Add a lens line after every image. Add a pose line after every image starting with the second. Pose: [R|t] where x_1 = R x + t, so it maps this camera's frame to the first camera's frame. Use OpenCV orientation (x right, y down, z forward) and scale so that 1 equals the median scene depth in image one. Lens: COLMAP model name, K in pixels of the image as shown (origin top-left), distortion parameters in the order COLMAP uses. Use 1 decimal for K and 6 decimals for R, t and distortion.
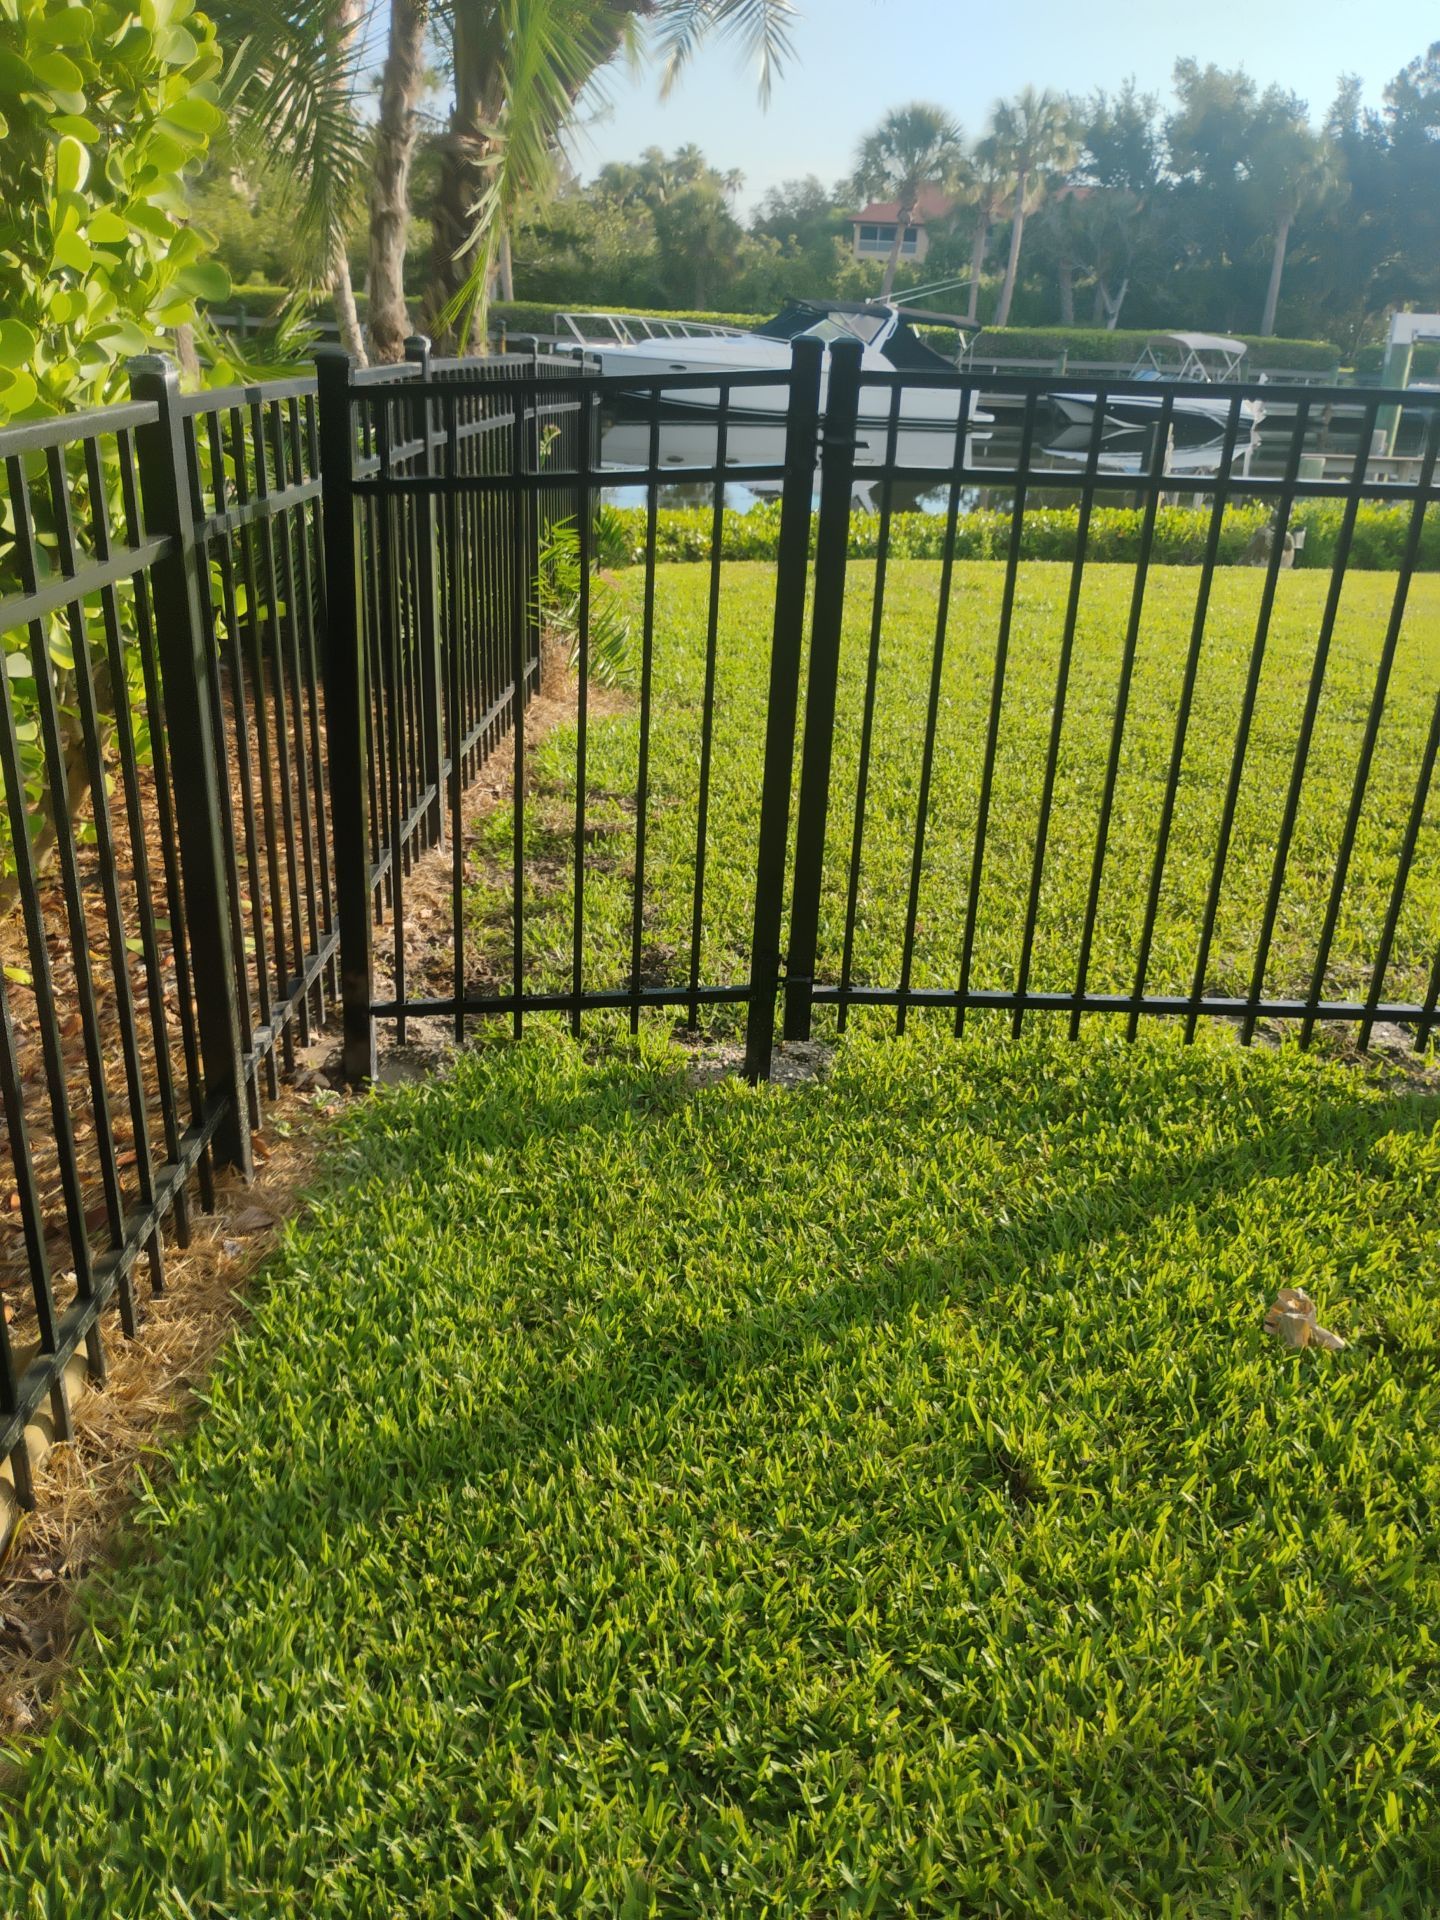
lens RADIAL K [[1609.5, 0, 739.1], [0, 1609.5, 957.1], [0, 0, 1]] dist [0.055434, -0.082158]
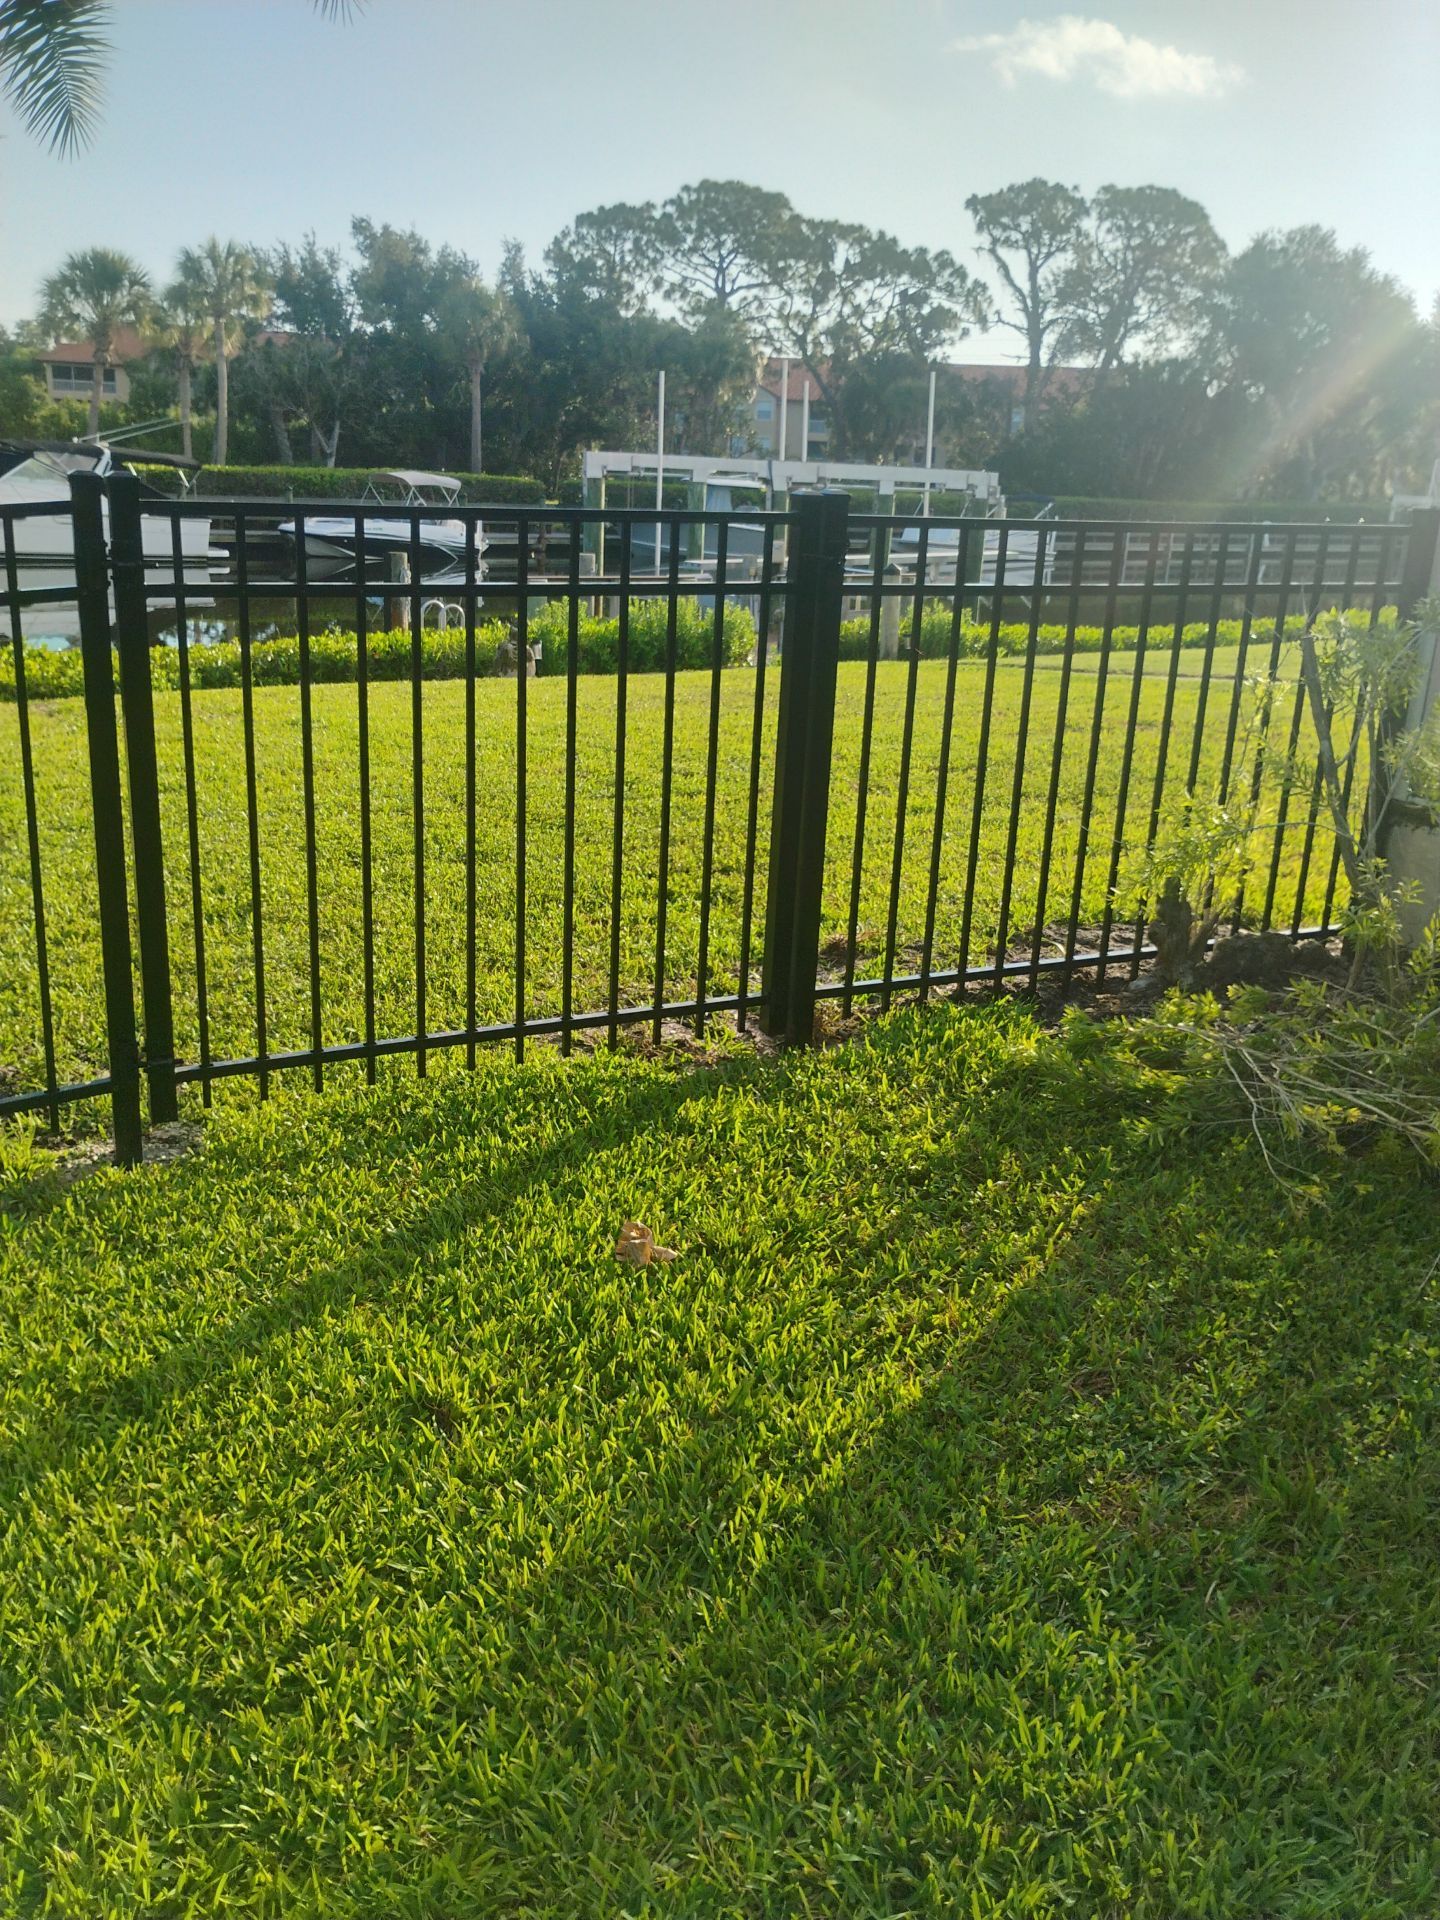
lens RADIAL K [[1609.5, 0, 738.9], [0, 1609.5, 945.5], [0, 0, 1]] dist [0.055434, -0.082158]
pose [[0.900694, -0.133967, 0.413283, -0.053851], [0.167299, 0.984862, -0.045361, 0.053448], [-0.400950, 0.109998, 0.909472, -0.144318]]
